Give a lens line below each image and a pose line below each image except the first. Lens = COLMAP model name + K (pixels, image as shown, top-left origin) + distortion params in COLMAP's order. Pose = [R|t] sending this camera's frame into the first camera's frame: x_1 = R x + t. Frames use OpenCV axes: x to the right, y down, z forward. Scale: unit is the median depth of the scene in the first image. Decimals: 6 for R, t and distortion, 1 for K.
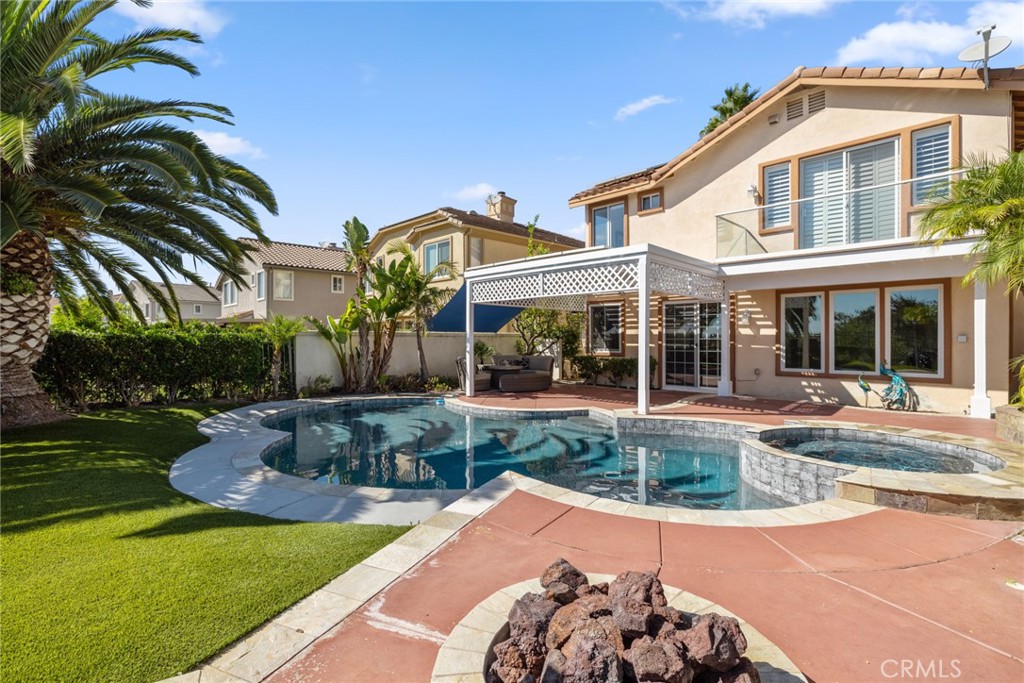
lens RADIAL K [[483.7, 0, 512.6], [0, 483.7, 339.8], [0, 0, 1]] dist [0.004345, 0.000383]
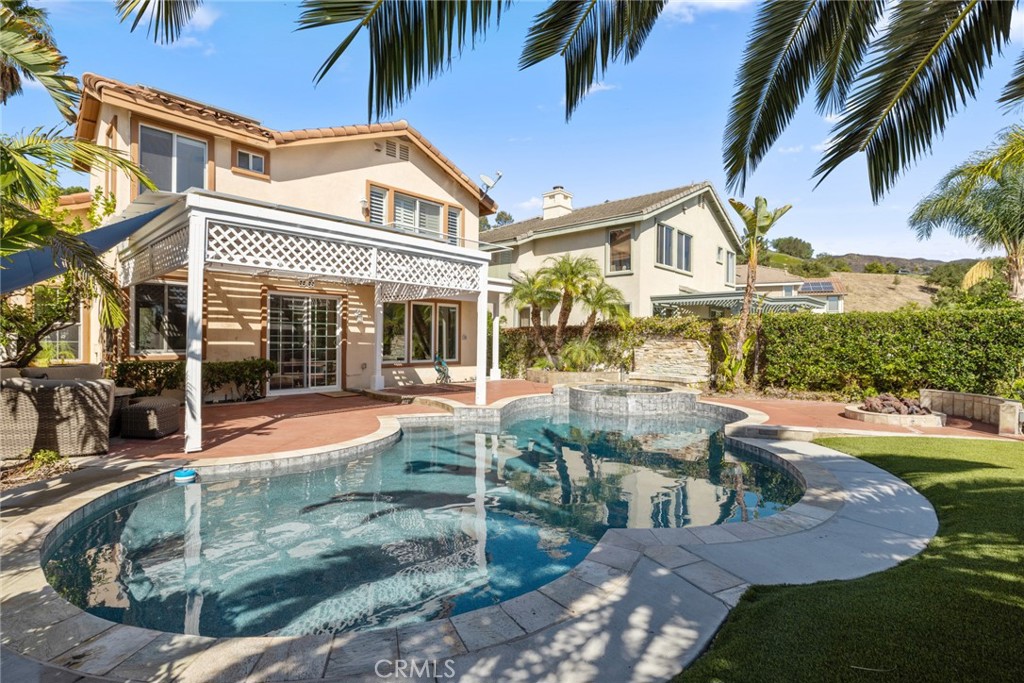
lens RADIAL K [[483.7, 0, 512.5], [0, 483.7, 342.1], [0, 0, 1]] dist [0.004345, 0.000383]
pose [[-0.067129, -0.004283, 0.997735, -0.605679], [-0.003476, 0.999986, 0.004059, 0.005112], [-0.997738, -0.003196, -0.067142, 0.712897]]
